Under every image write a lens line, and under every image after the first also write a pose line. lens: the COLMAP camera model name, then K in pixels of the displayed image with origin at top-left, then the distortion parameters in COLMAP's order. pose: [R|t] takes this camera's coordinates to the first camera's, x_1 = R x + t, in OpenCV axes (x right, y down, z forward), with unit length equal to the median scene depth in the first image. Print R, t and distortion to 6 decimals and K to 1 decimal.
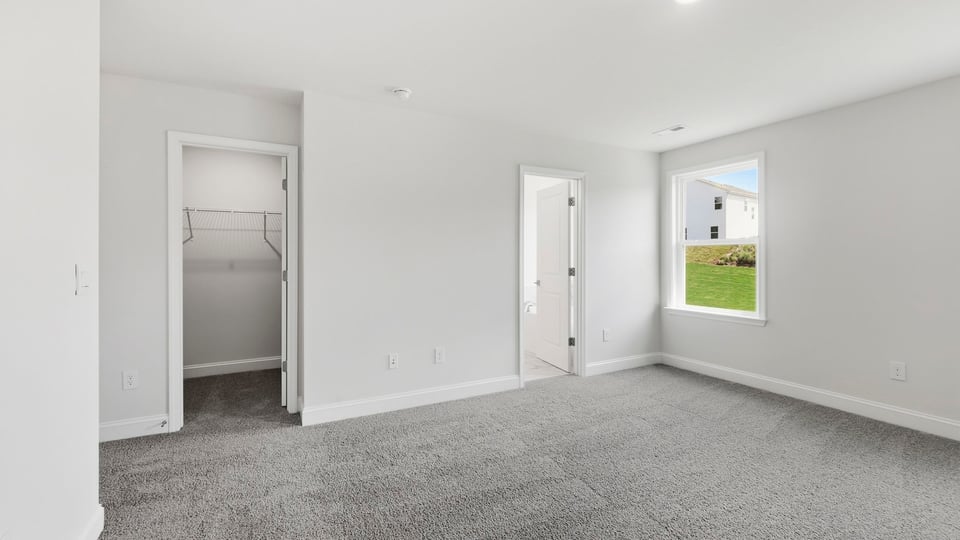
lens RADIAL K [[413.5, 0, 476.0], [0, 413.5, 259.0], [0, 0, 1]] dist [0.000104, -0.000013]
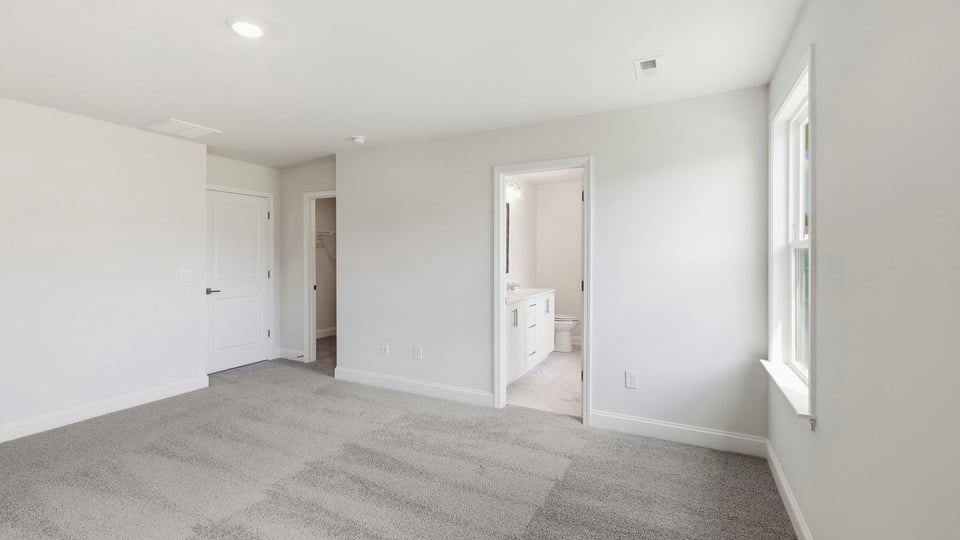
lens RADIAL K [[413.5, 0, 476.0], [0, 413.5, 259.0], [0, 0, 1]] dist [0.000104, -0.000013]
pose [[0.576248, -0.001011, -0.817275, 0.837874], [-0.012861, 0.999864, -0.010305, -0.009911], [0.817174, 0.016449, 0.576156, 0.429822]]
